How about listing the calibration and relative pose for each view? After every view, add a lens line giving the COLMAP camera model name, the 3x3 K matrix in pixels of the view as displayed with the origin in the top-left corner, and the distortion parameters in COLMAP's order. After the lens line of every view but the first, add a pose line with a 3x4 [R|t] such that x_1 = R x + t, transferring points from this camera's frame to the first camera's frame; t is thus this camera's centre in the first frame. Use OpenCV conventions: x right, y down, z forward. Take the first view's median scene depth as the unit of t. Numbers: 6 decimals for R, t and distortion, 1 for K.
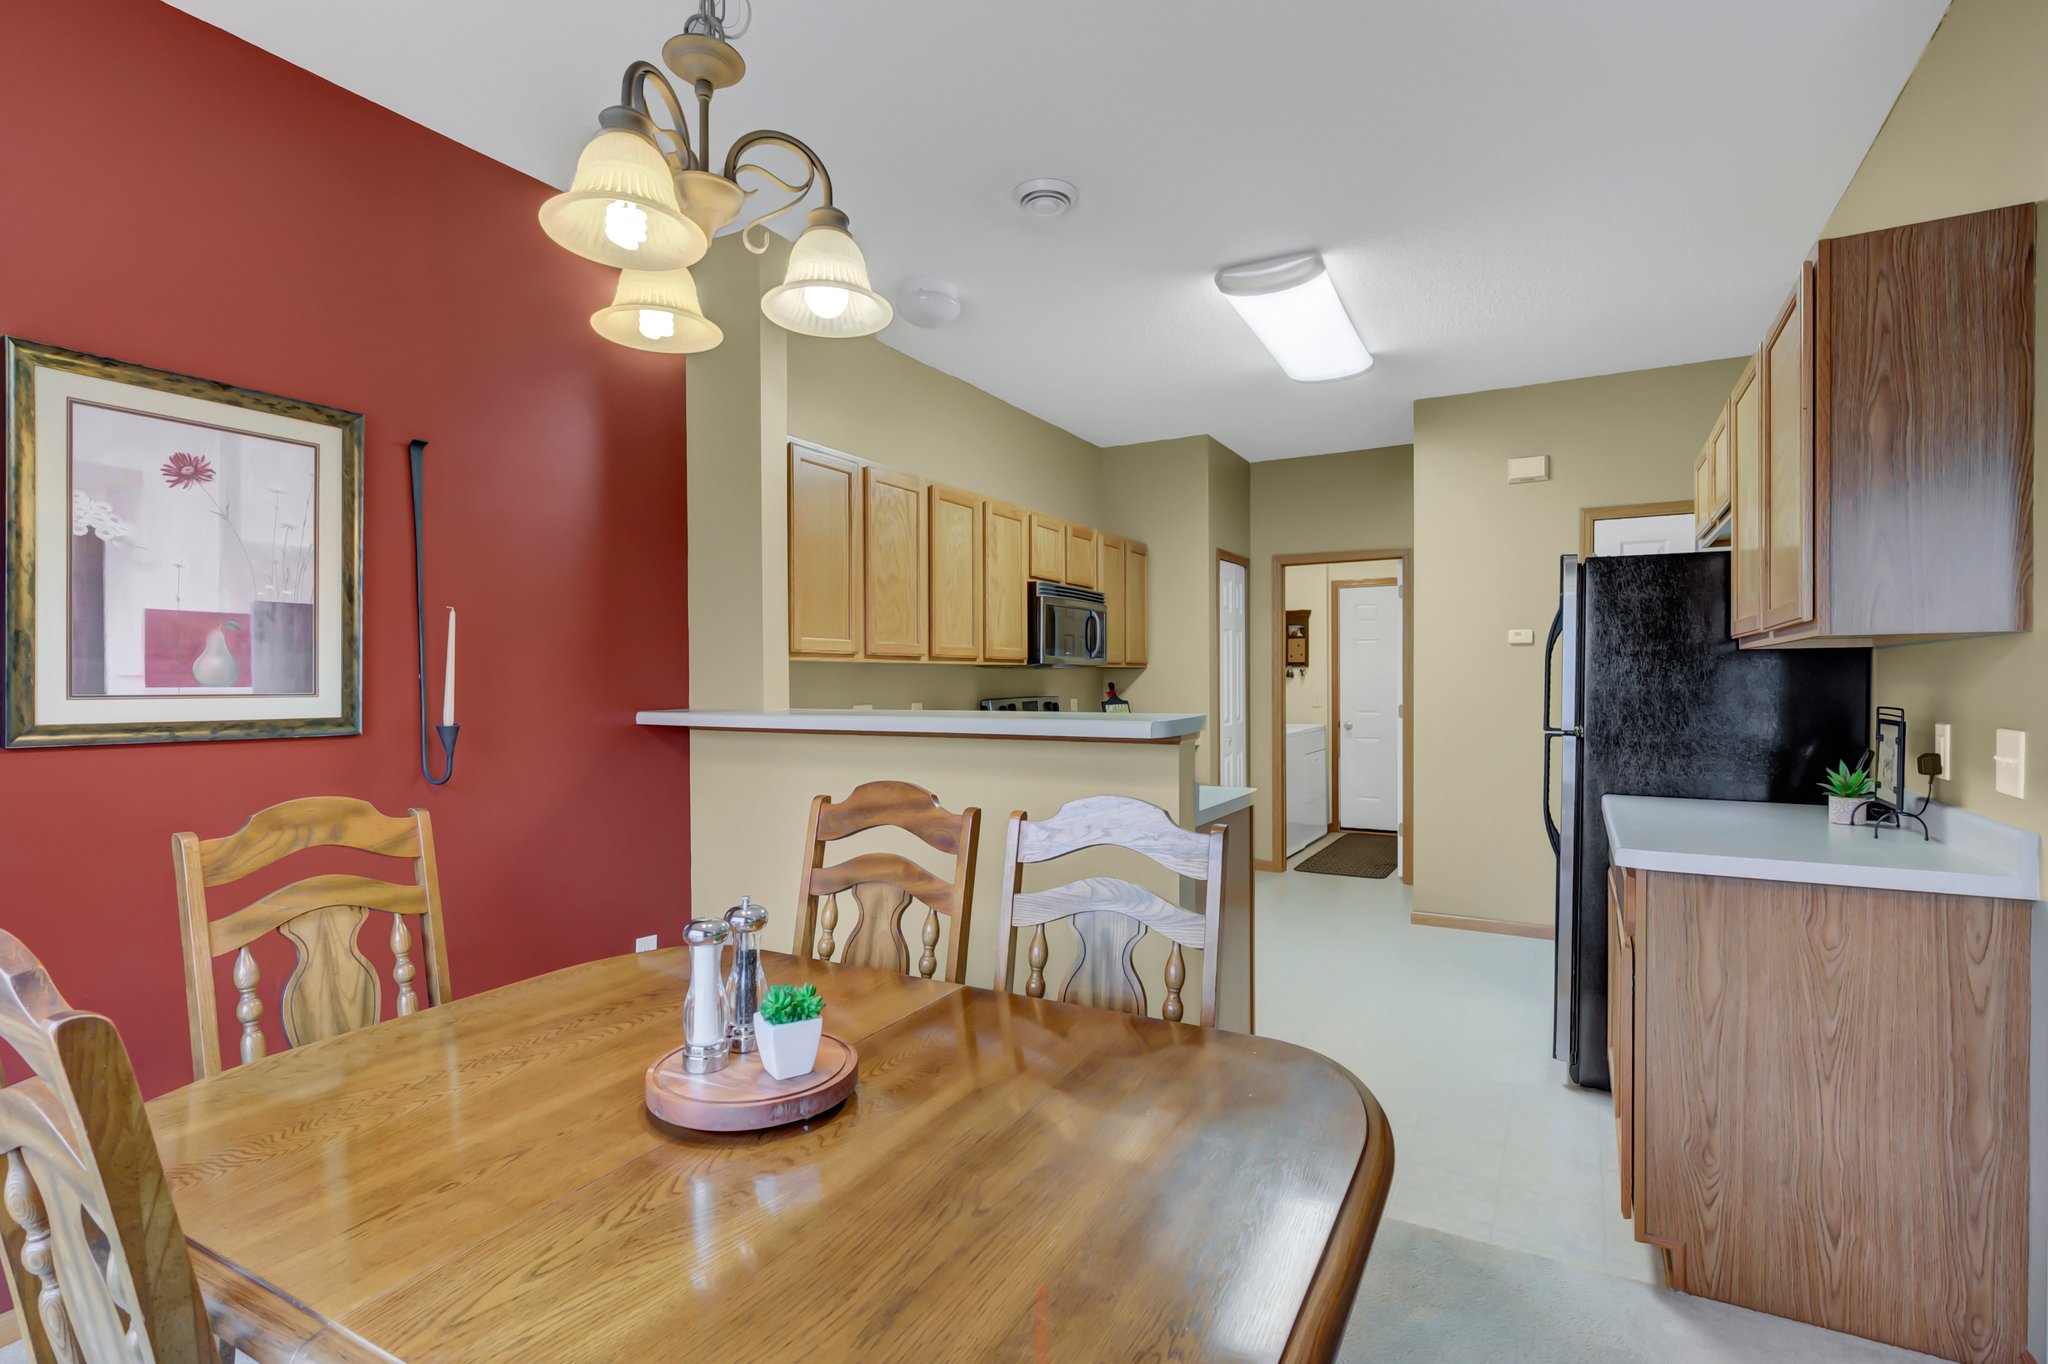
lens RADIAL K [[981.8, 0, 1014.9], [0, 981.8, 692.6], [0, 0, 1]] dist [-0.003461, 0.000485]
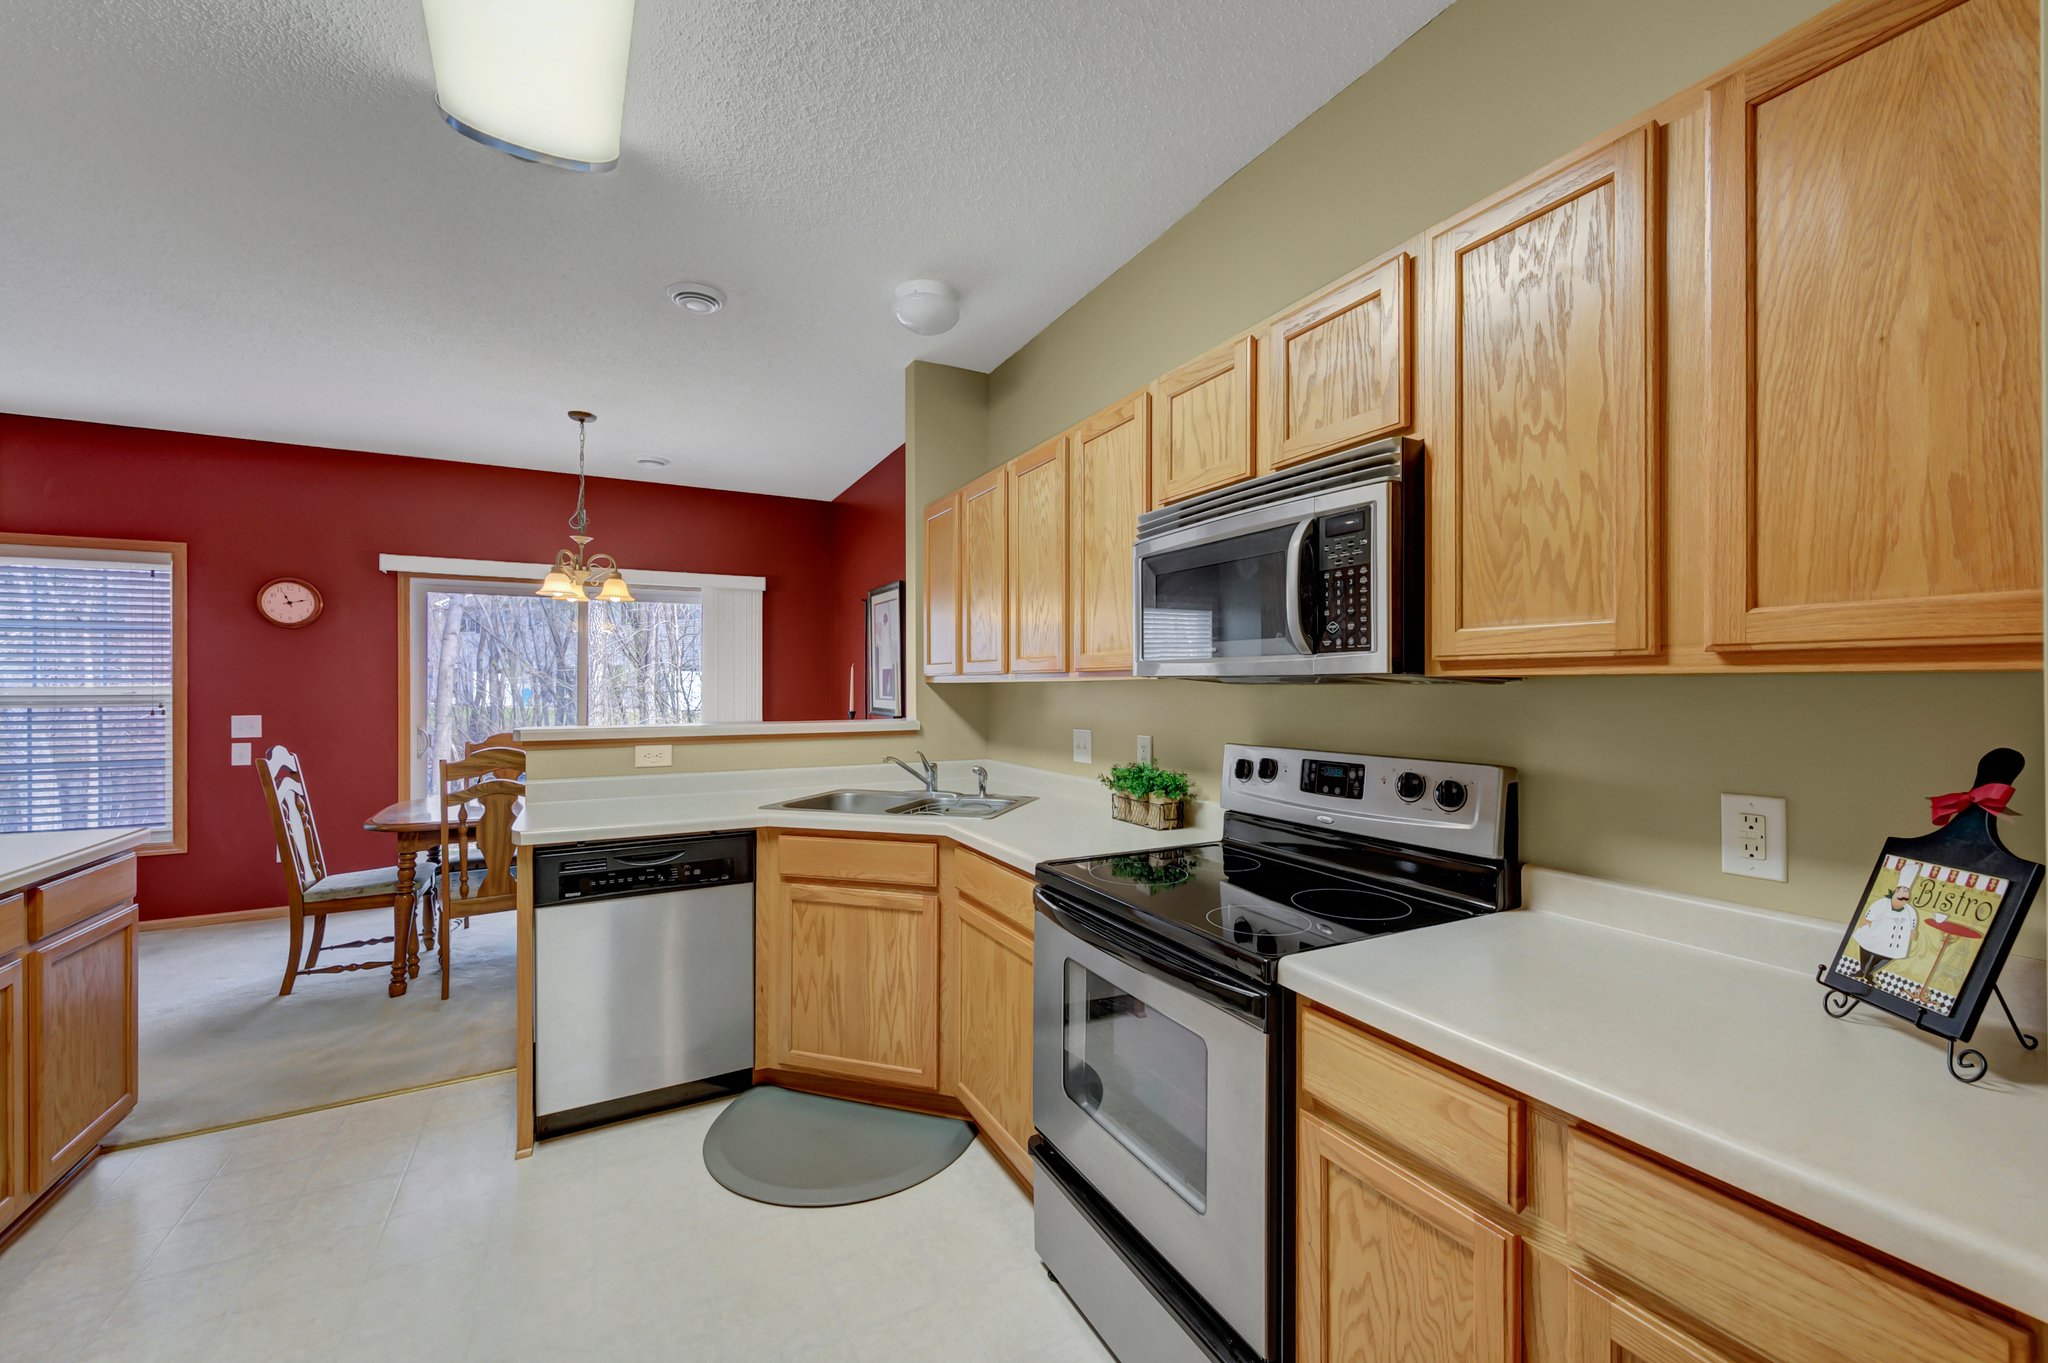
lens RADIAL K [[811.0, 0, 1051.4], [0, 811.0, 686.2], [0, 0, 1]] dist [-0.005489, 0.000819]
pose [[-0.511816, 0.006224, -0.859072, 0.812876], [-0.007999, 0.999896, 0.012010, -0.058017], [0.859058, 0.013019, -0.511713, 2.315815]]
